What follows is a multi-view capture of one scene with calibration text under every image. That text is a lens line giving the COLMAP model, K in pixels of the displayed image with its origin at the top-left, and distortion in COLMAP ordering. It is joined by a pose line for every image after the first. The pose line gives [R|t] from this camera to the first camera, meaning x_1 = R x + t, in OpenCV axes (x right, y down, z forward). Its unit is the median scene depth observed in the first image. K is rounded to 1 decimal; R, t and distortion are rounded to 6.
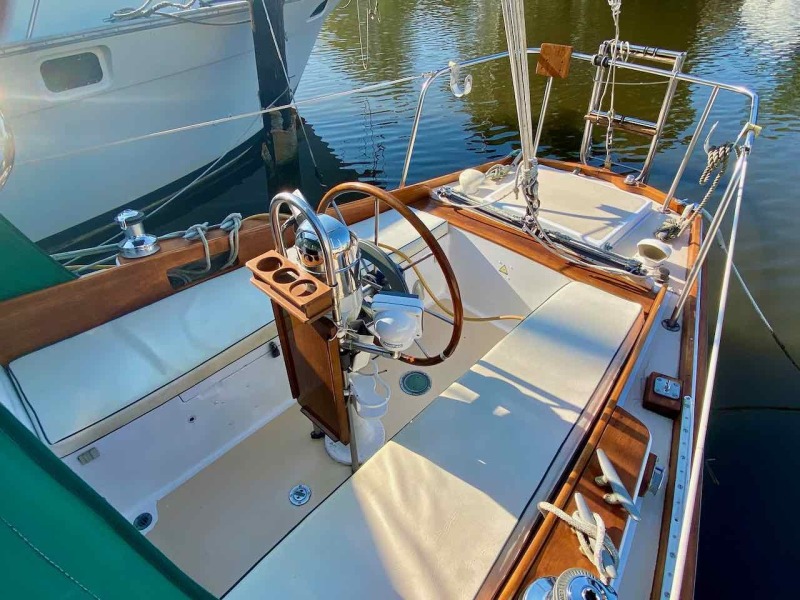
lens RADIAL K [[456.5, 0, 397.3], [0, 456.5, 309.9], [0, 0, 1]] dist [0.059364, -0.057315]
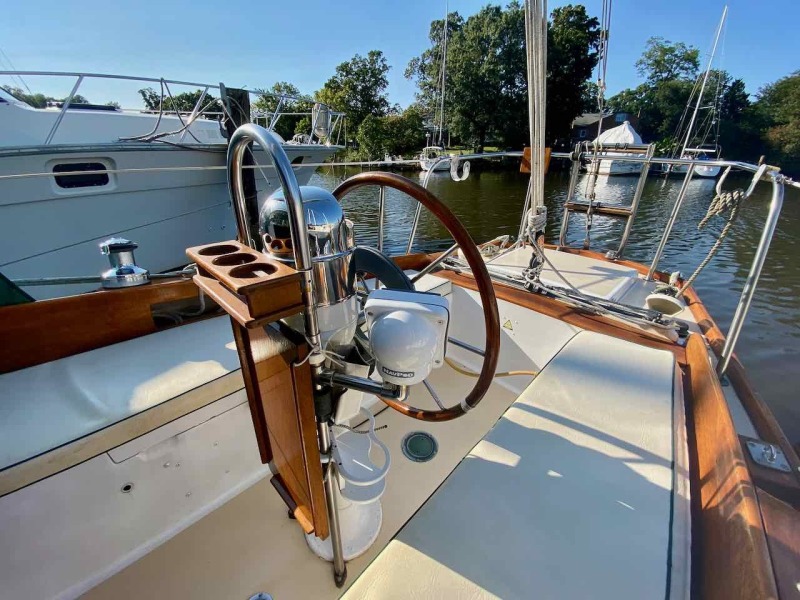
lens RADIAL K [[331.7, 0, 400.0], [0, 331.7, 300.0], [0, 0, 1]] dist [0.001318, -0.010008]
pose [[0.999708, 0.024115, -0.001802, -0.006489], [-0.023761, 0.965683, -0.258634, 0.077359], [-0.004497, 0.258601, 0.965974, 0.447540]]
